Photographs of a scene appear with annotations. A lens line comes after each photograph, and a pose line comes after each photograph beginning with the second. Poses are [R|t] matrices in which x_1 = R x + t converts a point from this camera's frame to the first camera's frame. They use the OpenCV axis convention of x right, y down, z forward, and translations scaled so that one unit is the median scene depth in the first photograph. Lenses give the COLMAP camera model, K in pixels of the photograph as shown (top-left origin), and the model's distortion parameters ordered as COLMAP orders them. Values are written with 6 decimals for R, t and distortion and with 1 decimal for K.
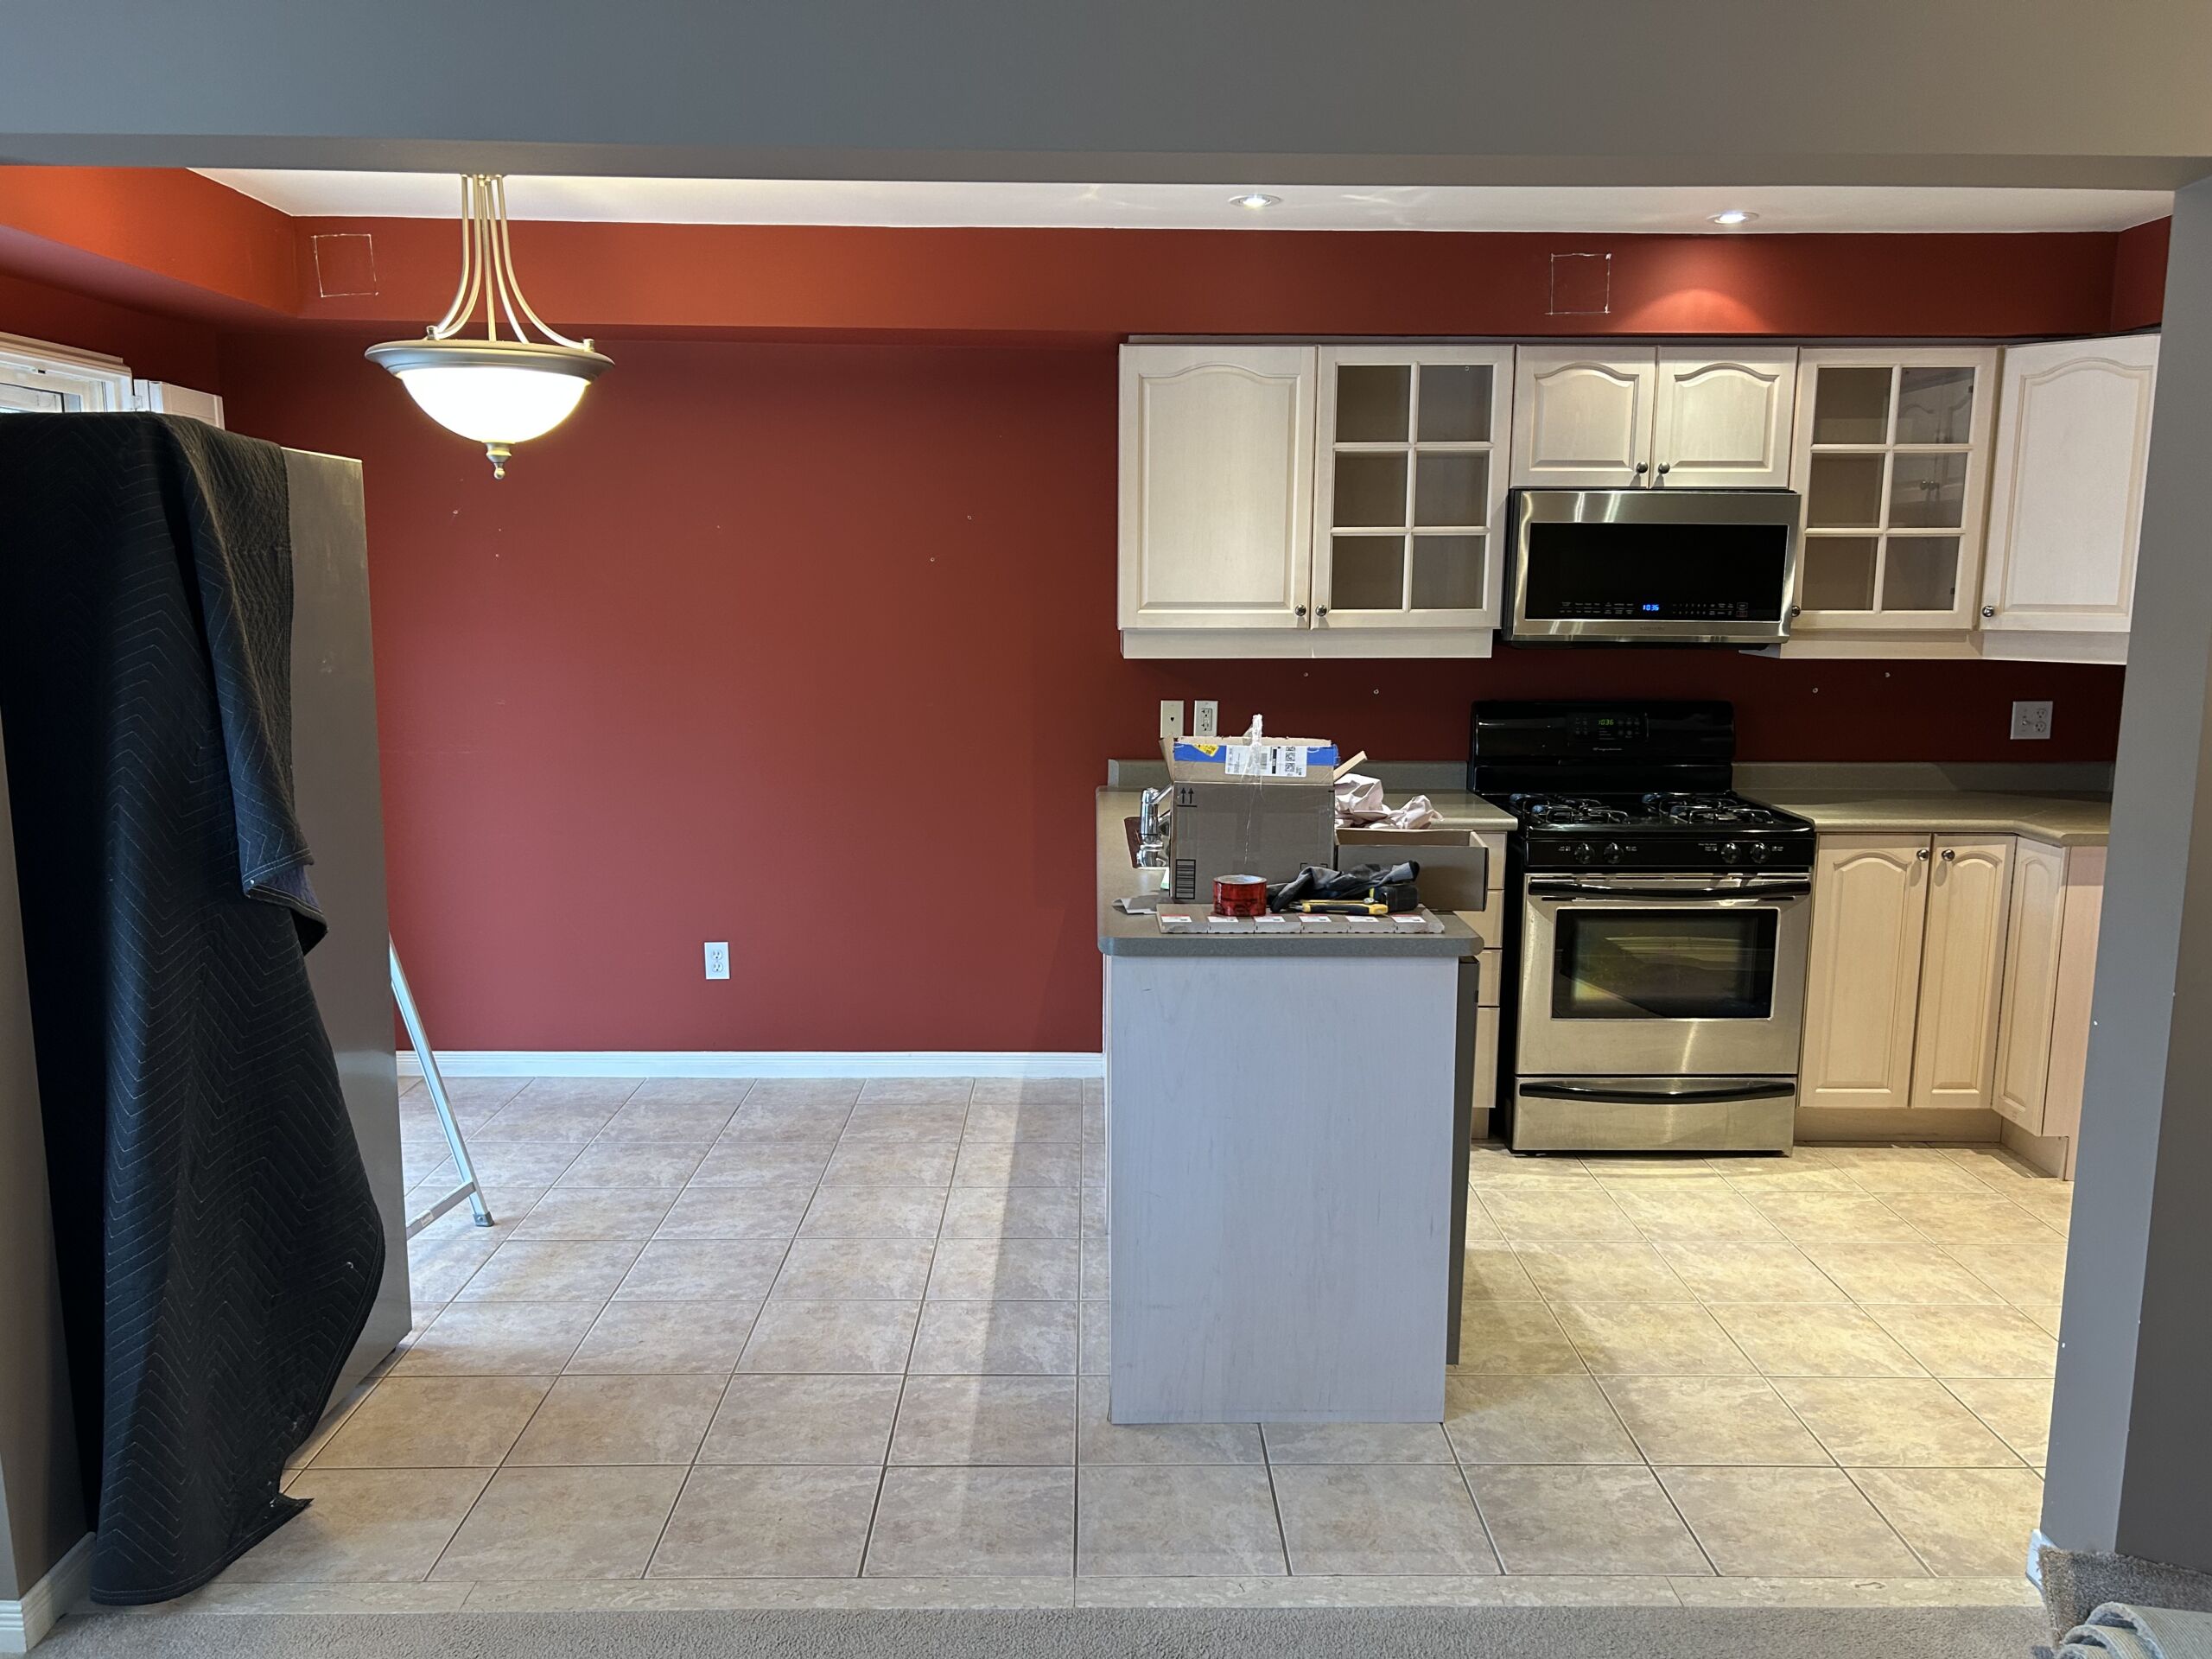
lens RADIAL K [[1660.0, 0, 1118.7], [0, 1660.0, 854.0], [0, 0, 1]] dist [0.052990, -0.063437]
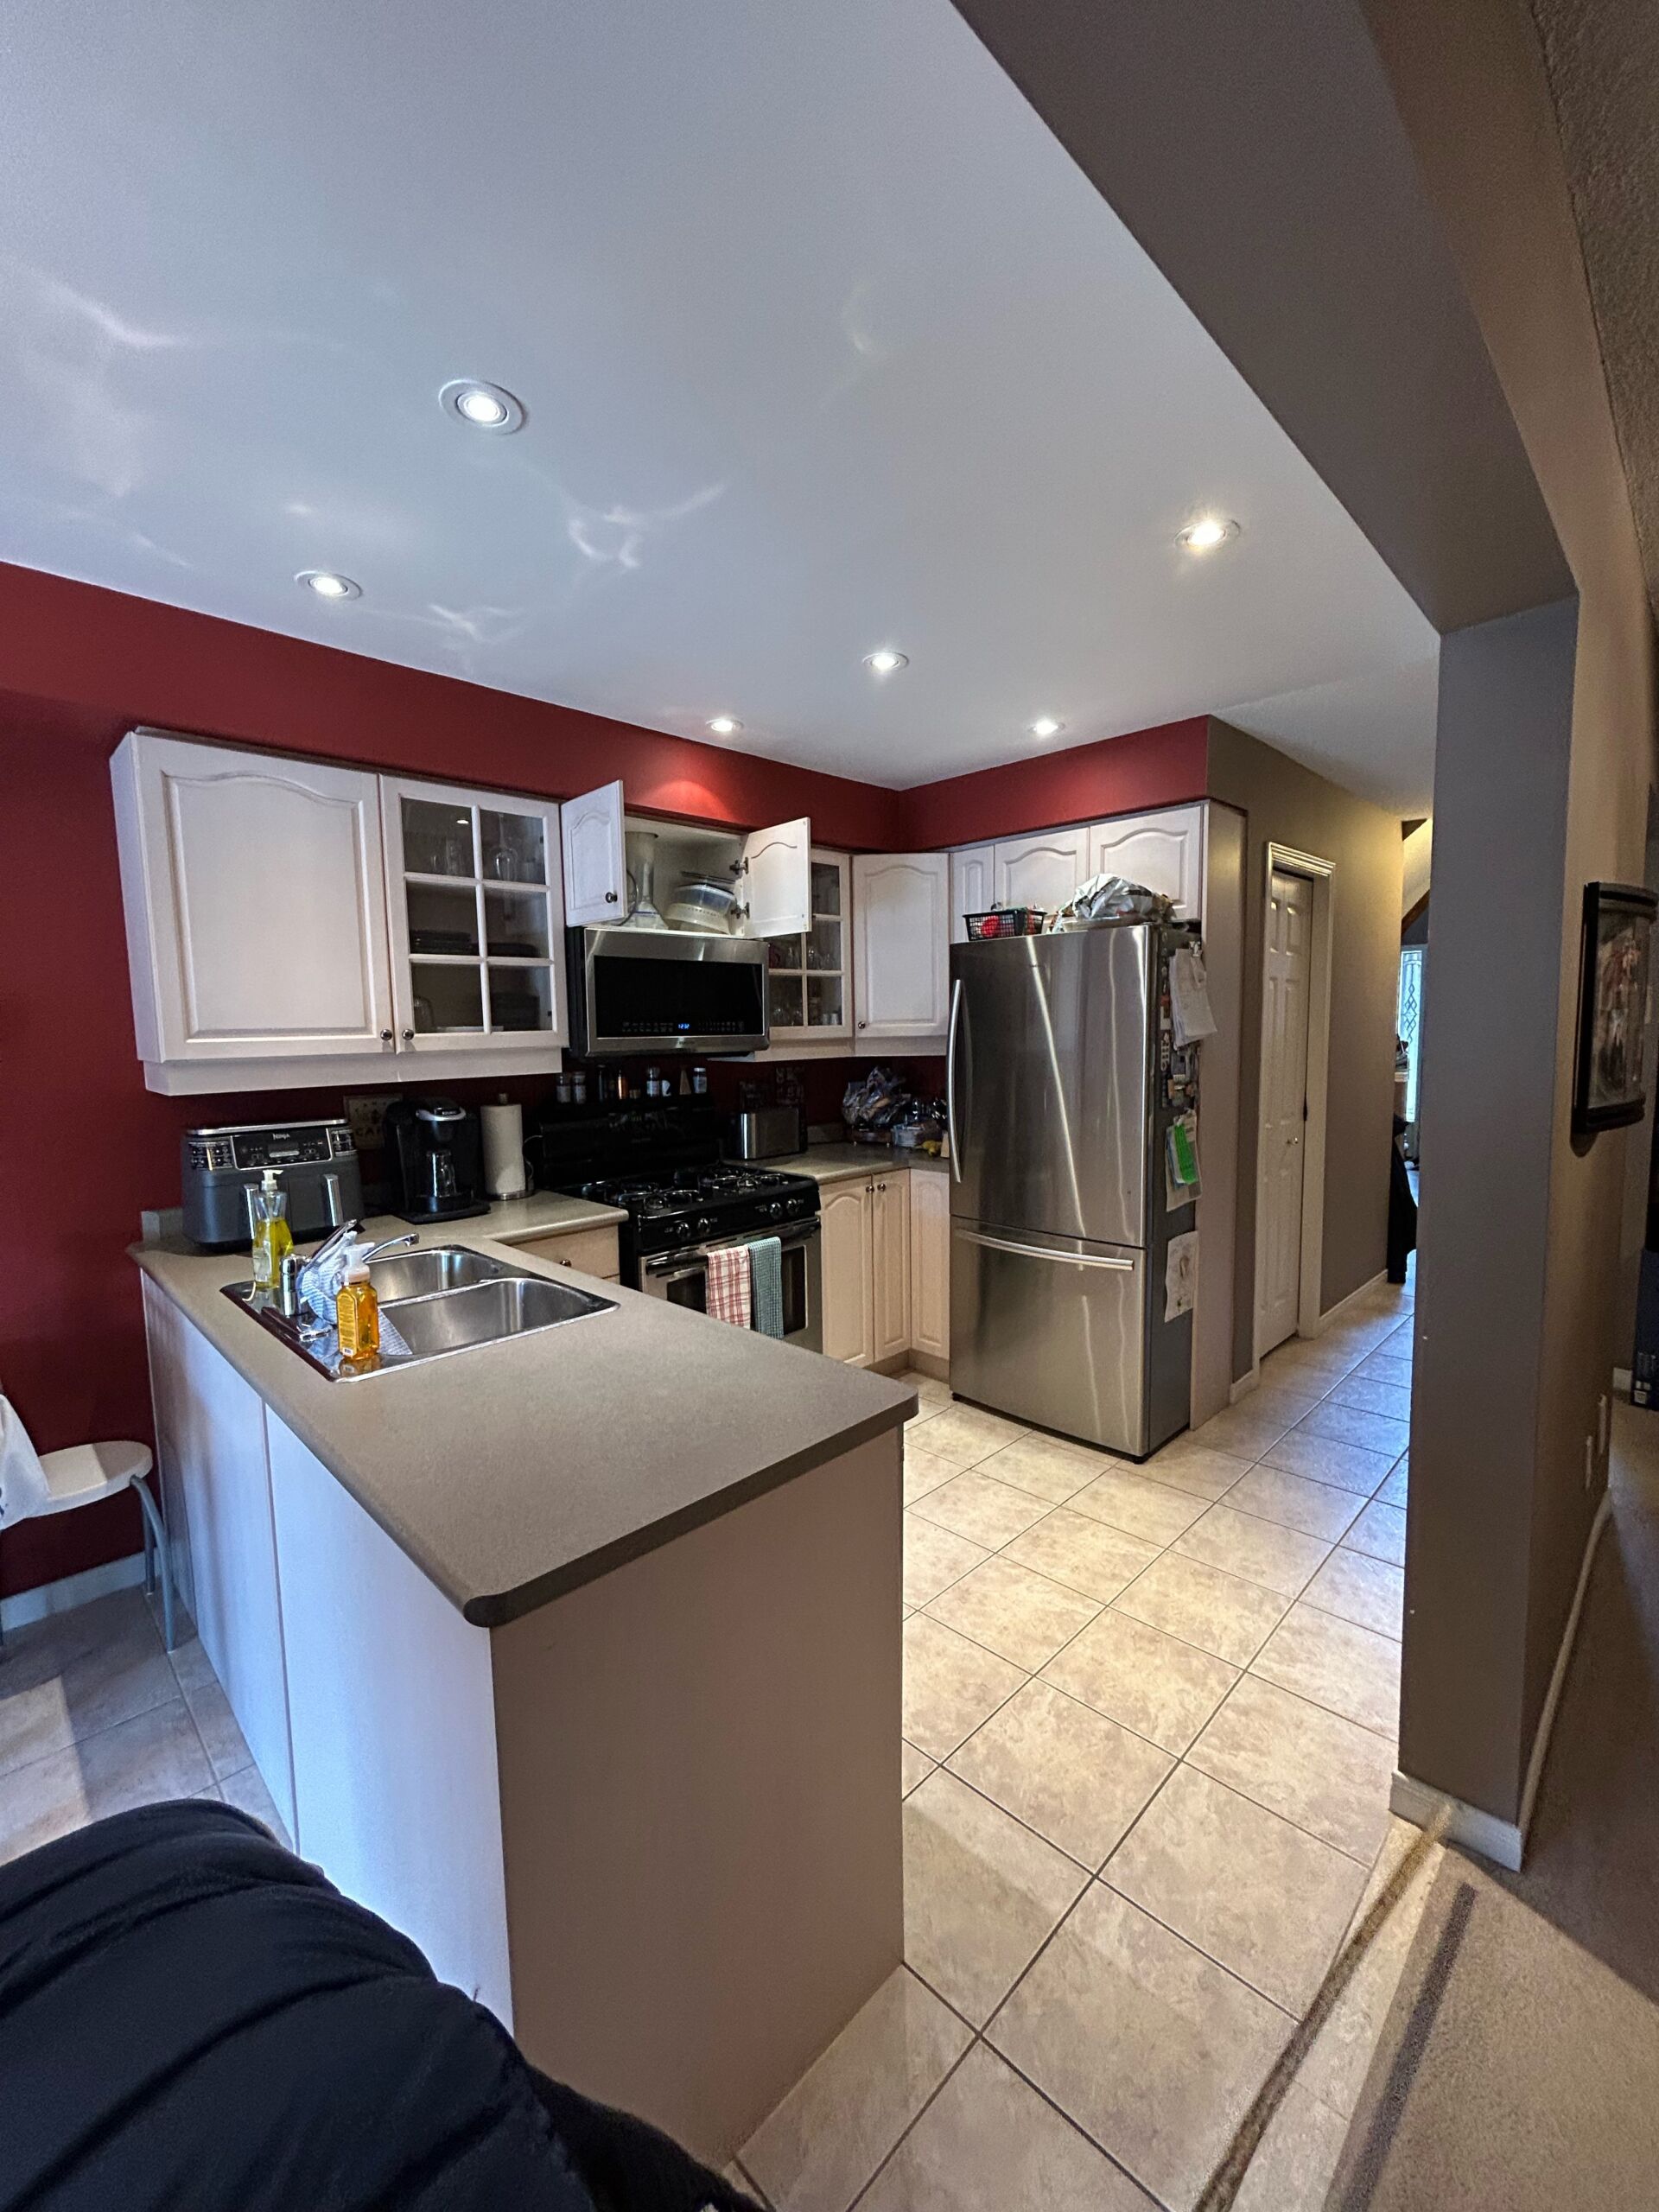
lens RADIAL K [[895.6, 0, 834.8], [0, 895.6, 1109.4], [0, 0, 1]] dist [-0.003495, 0.001702]
pose [[0.717100, -0.084932, 0.691776, -0.072920], [0.138354, 0.990142, -0.021856, -0.054852], [-0.683100, 0.111383, 0.721781, 0.444564]]
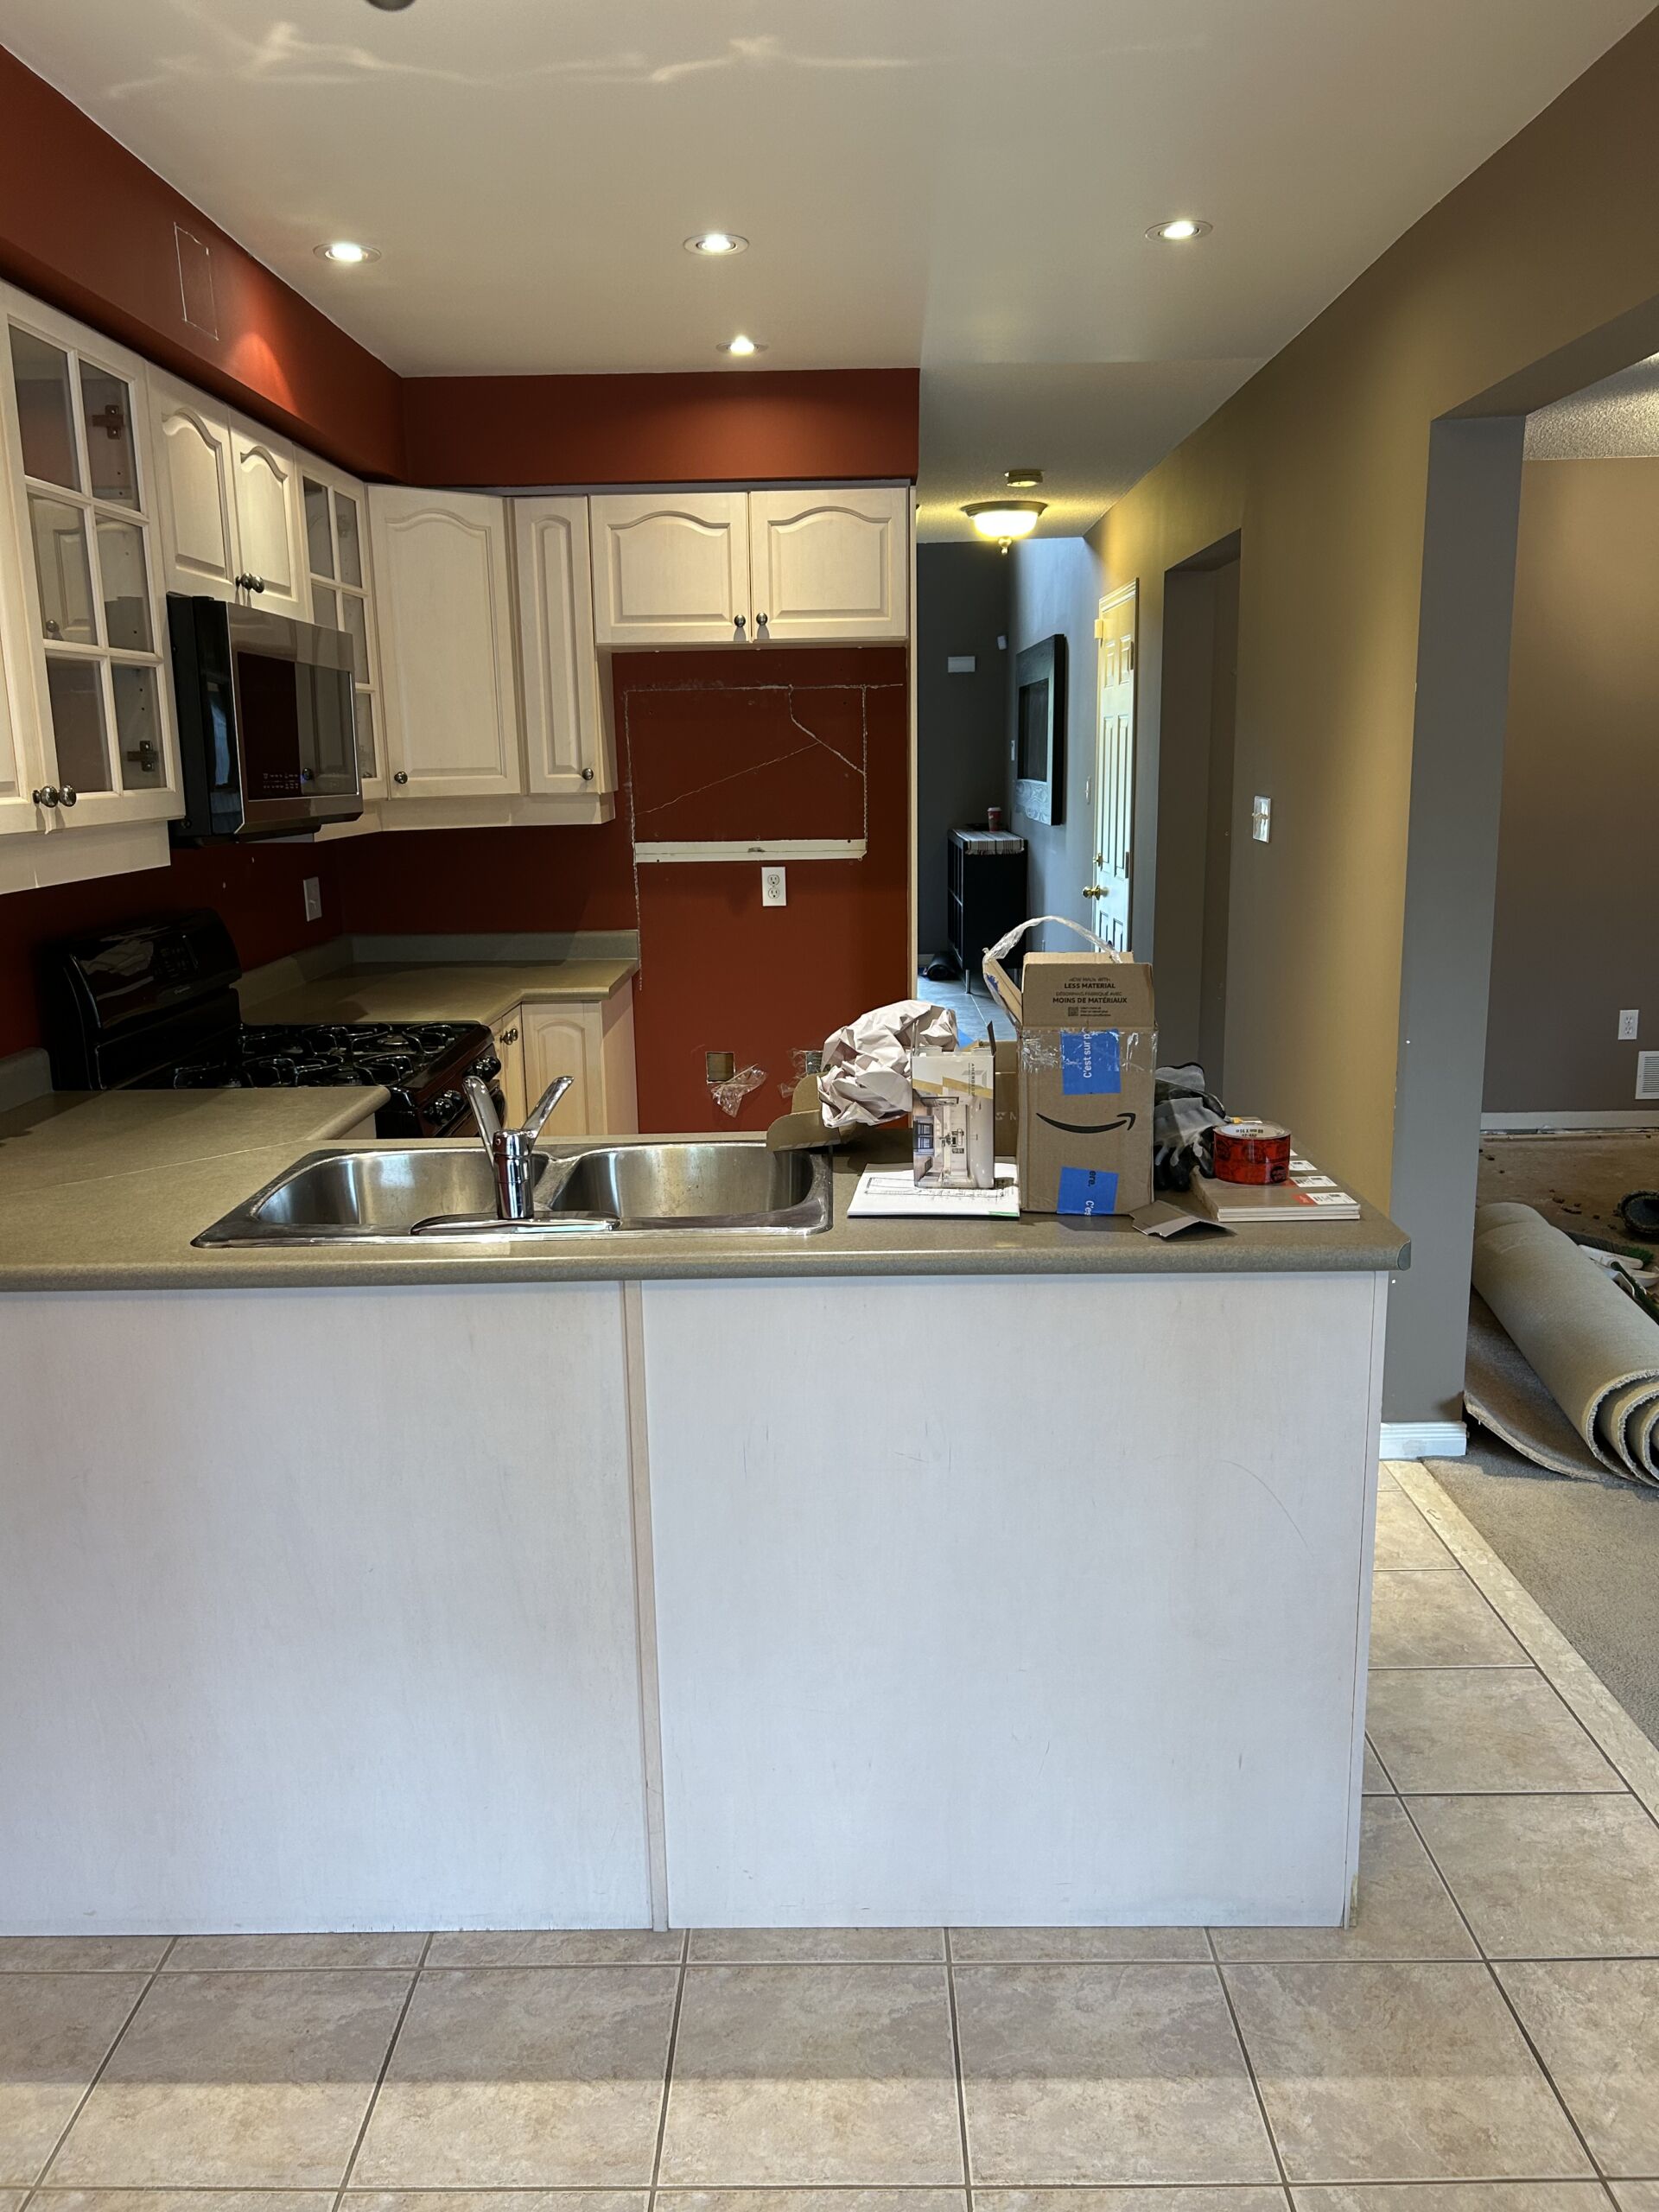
lens RADIAL K [[1660.0, 0, 825.0], [0, 1660.0, 1120.9], [0, 0, 1]] dist [0.052990, -0.063437]
pose [[0.030501, -0.220648, 0.974876, -0.422463], [0.187553, 0.959270, 0.211248, -0.116590], [-0.981781, 0.176398, 0.070642, 0.755325]]
